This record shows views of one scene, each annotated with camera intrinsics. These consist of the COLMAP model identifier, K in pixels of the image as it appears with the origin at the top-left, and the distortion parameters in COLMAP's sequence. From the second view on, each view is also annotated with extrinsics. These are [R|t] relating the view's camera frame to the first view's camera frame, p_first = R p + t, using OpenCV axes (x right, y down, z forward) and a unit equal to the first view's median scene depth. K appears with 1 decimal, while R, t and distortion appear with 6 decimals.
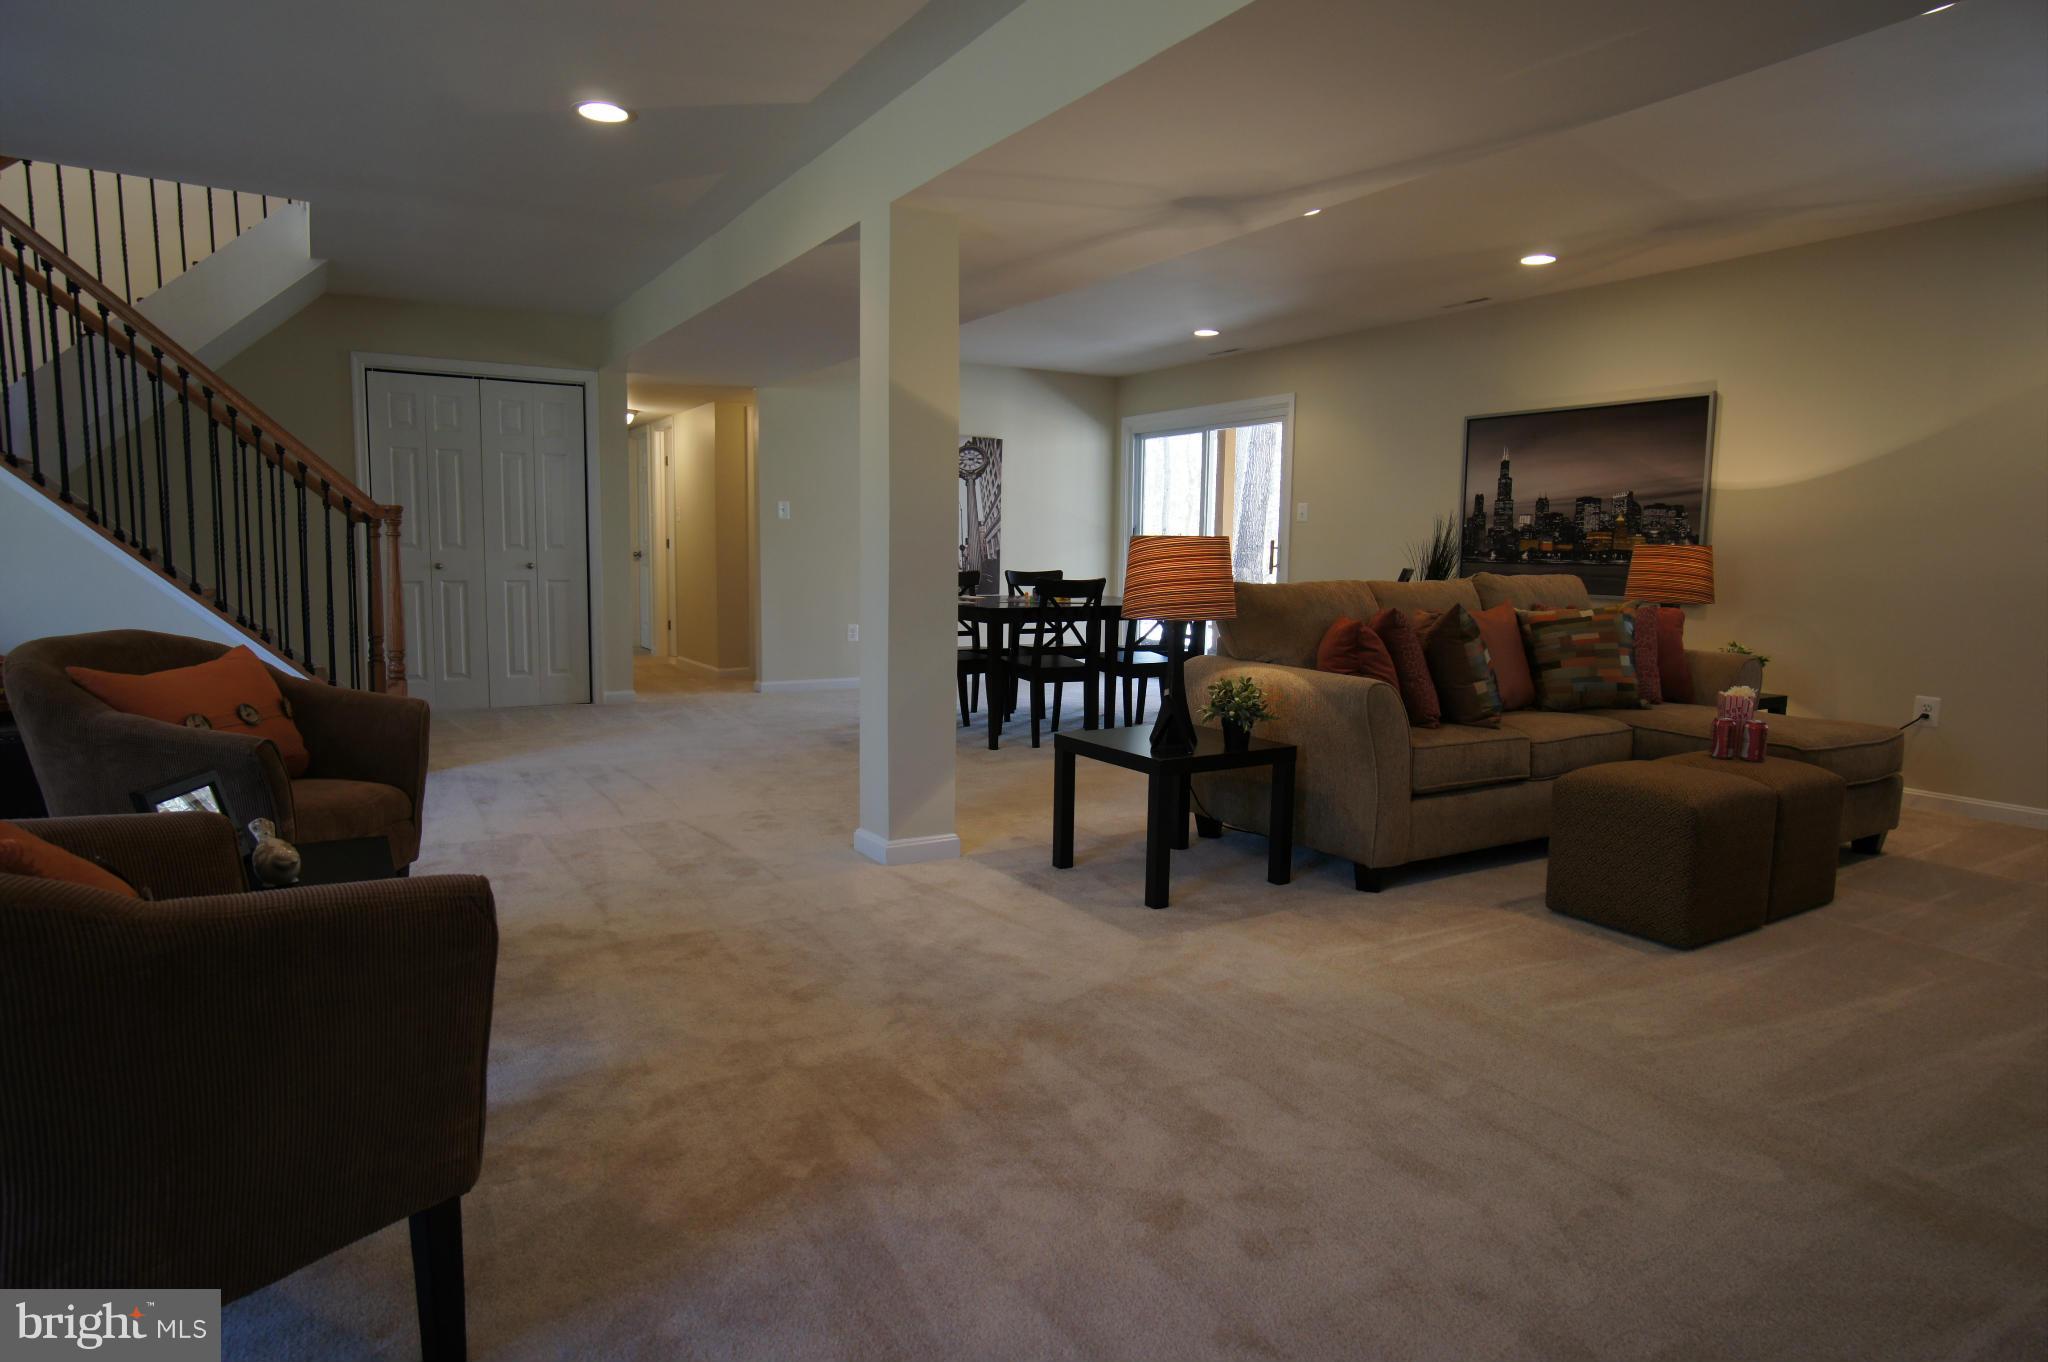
lens RADIAL K [[1326.4, 0, 1020.0], [0, 1326.4, 669.2], [0, 0, 1]] dist [0.005679, 0.003061]
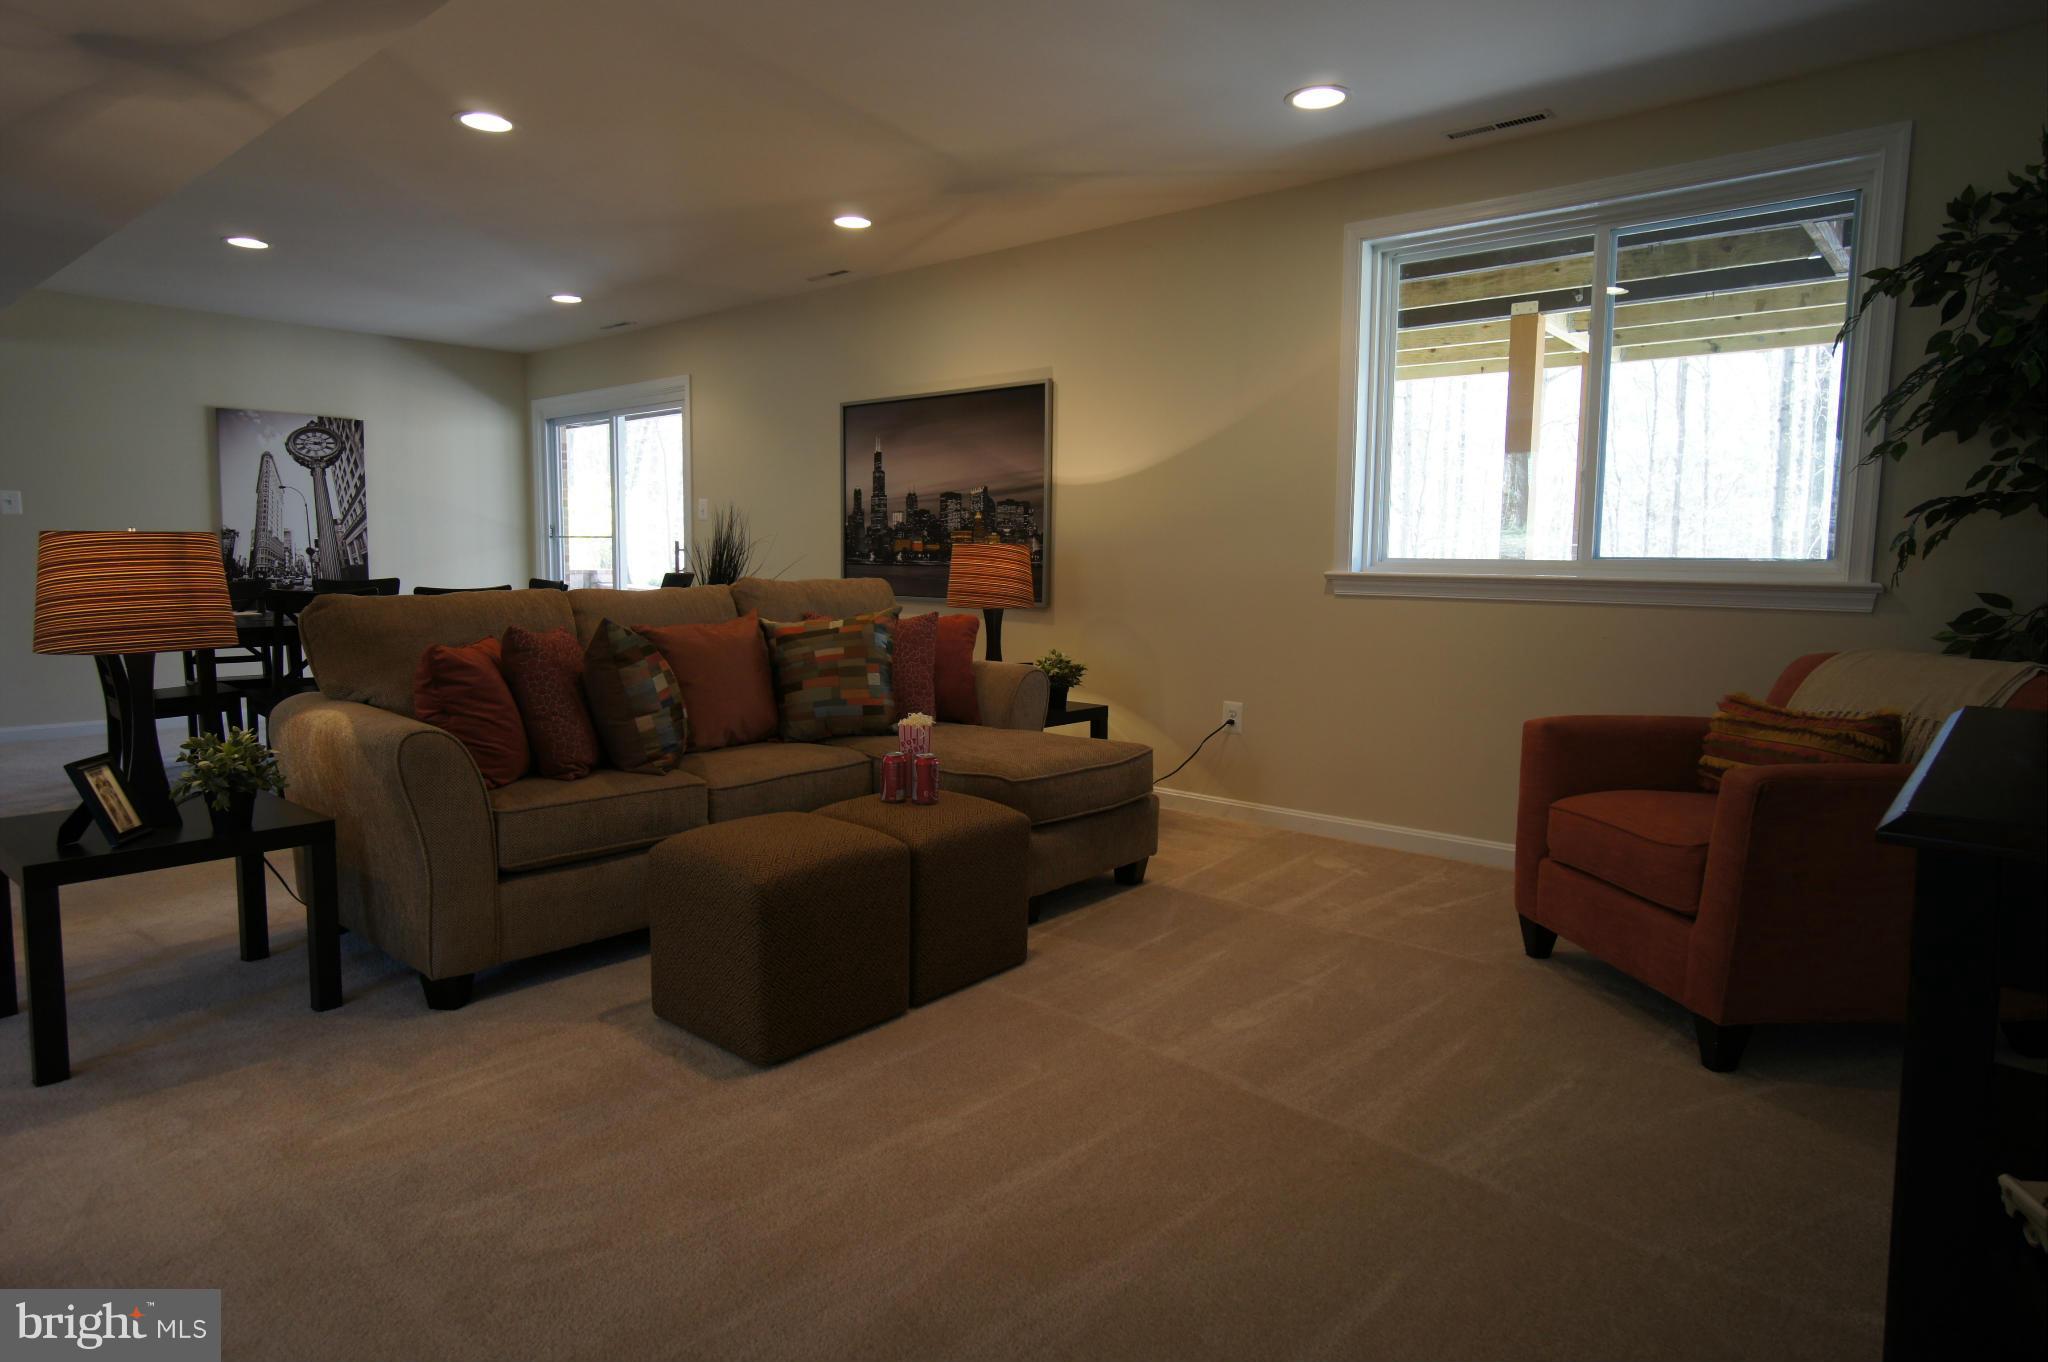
lens RADIAL K [[1392.6, 0, 1024.0], [0, 1392.6, 681.0], [0, 0, 1]] dist [-0.003115, -0.000676]
pose [[0.943796, -0.035465, 0.328620, 0.174703], [0.034687, 0.999364, 0.008233, -0.006323], [-0.328703, 0.003629, 0.944426, 0.085318]]
